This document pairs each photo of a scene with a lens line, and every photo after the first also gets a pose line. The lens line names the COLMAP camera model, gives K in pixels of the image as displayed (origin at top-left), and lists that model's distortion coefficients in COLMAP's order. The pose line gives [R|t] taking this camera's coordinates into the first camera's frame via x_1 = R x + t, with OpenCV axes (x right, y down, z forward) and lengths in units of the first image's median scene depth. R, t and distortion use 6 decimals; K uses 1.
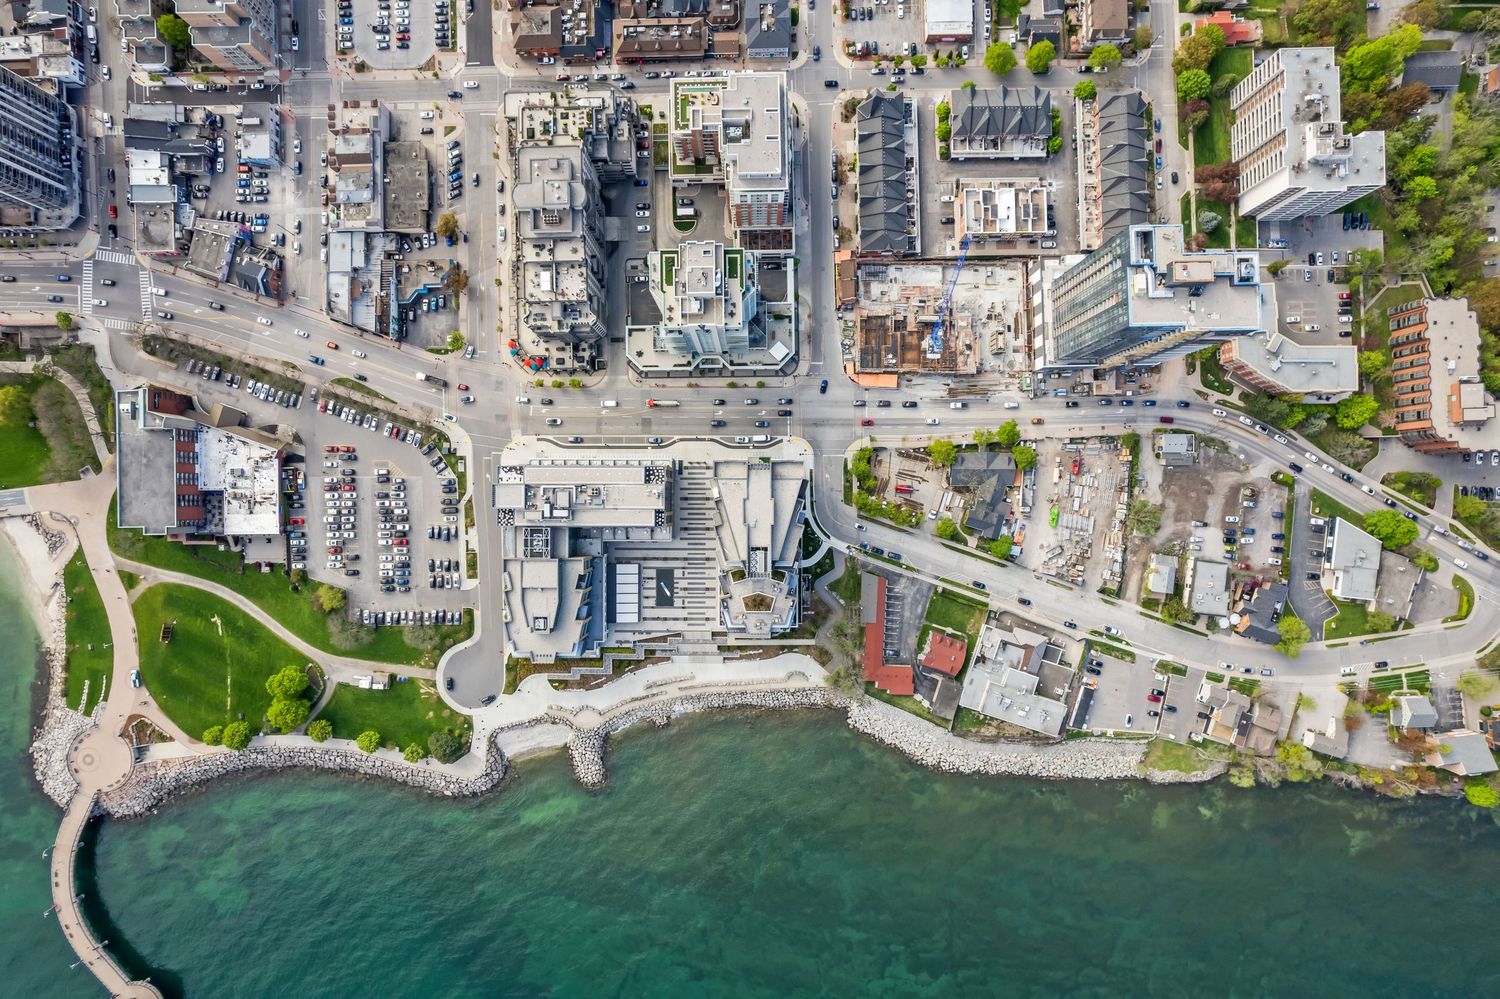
lens RADIAL K [[968.8, 0, 756.4], [0, 968.8, 500.9], [0, 0, 1]] dist [0.002224, 0.001243]
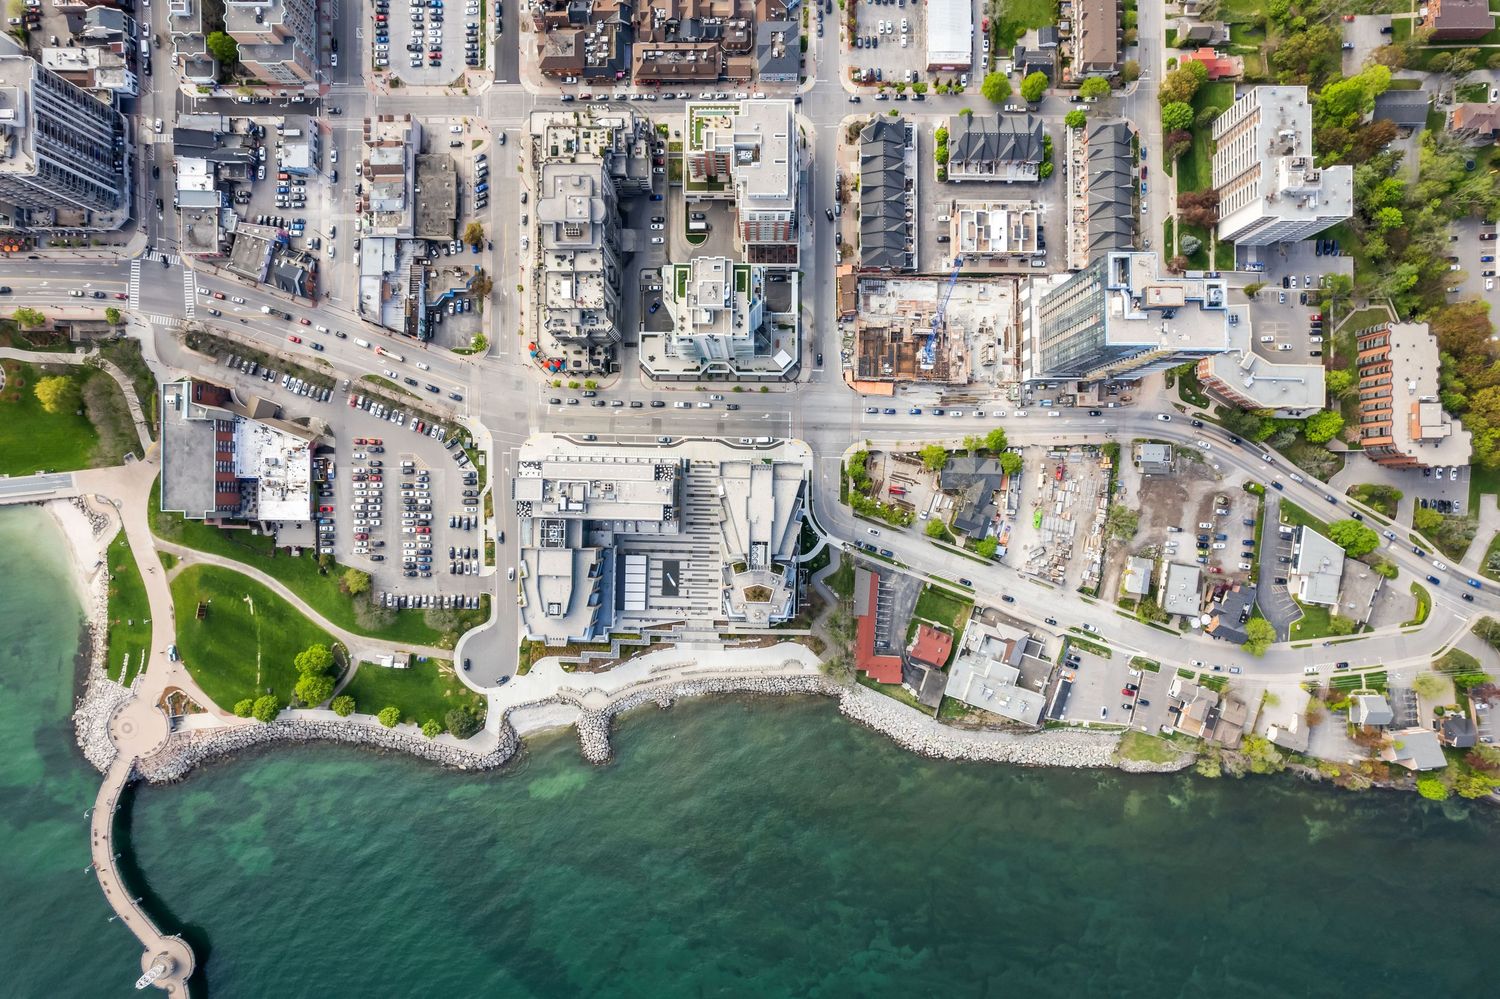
lens RADIAL K [[968.8, 0, 756.4], [0, 968.8, 500.9], [0, 0, 1]] dist [0.002224, 0.001243]
pose [[0.999771, 0.021326, -0.001582, -0.000321], [-0.021321, 0.999768, 0.003109, -0.000863], [0.001648, -0.003075, 0.999994, -0.064889]]
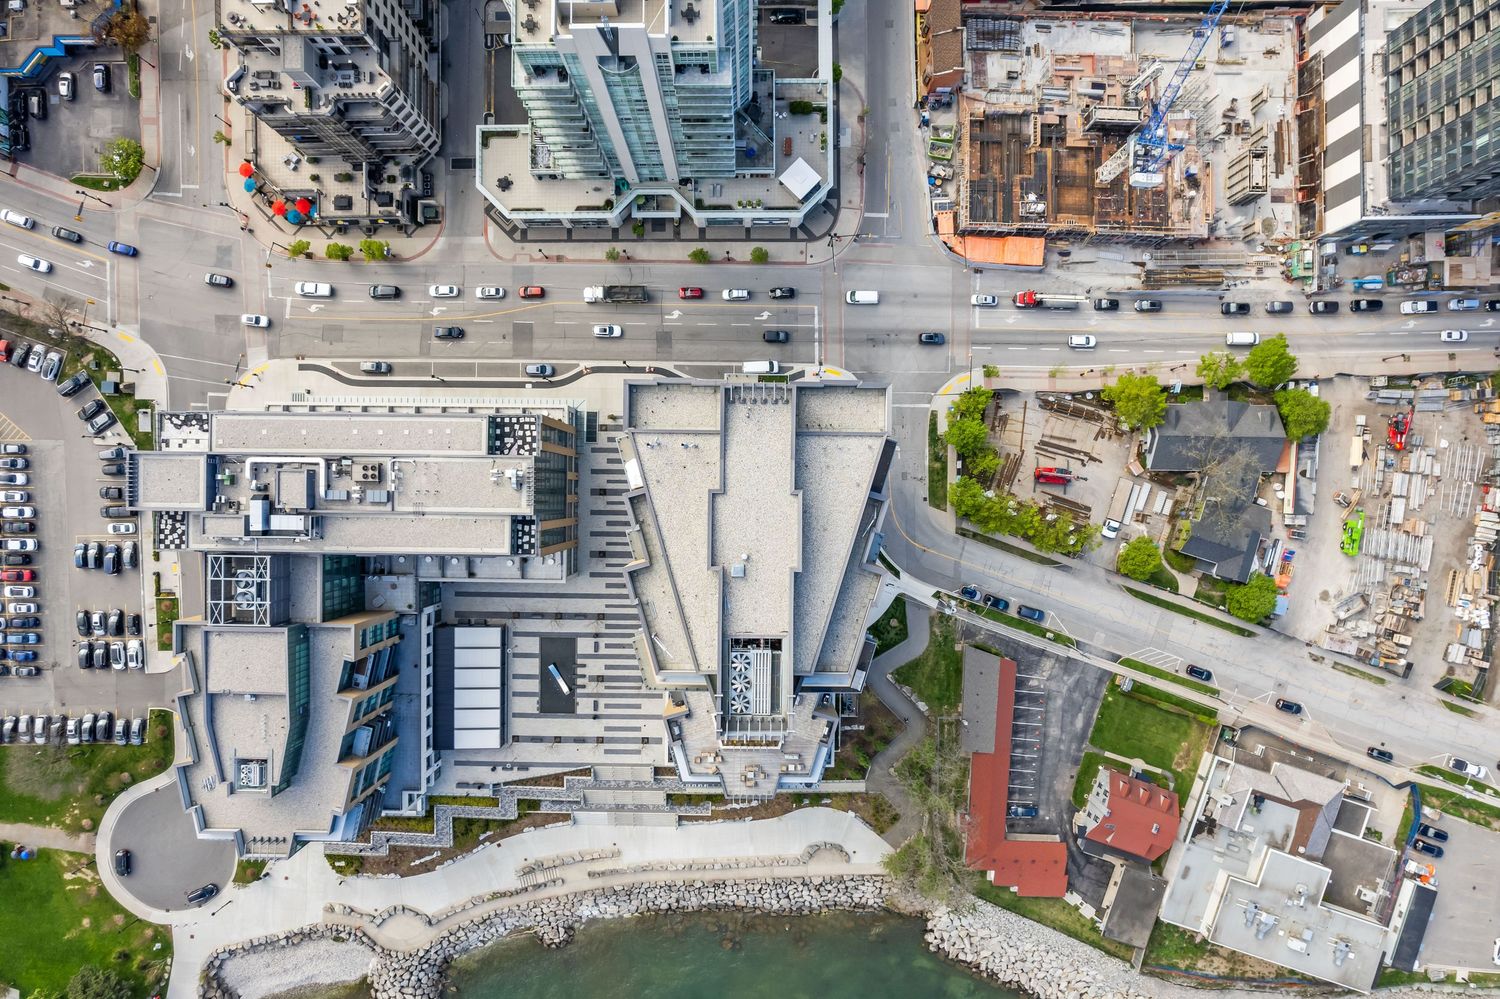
lens RADIAL K [[968.8, 0, 756.4], [0, 968.8, 500.9], [0, 0, 1]] dist [0.002224, 0.001243]
pose [[0.999913, 0.009784, 0.008813, -0.000381], [-0.009828, 0.999939, 0.004979, -0.000829], [-0.008763, -0.005065, 0.999949, 0.512763]]
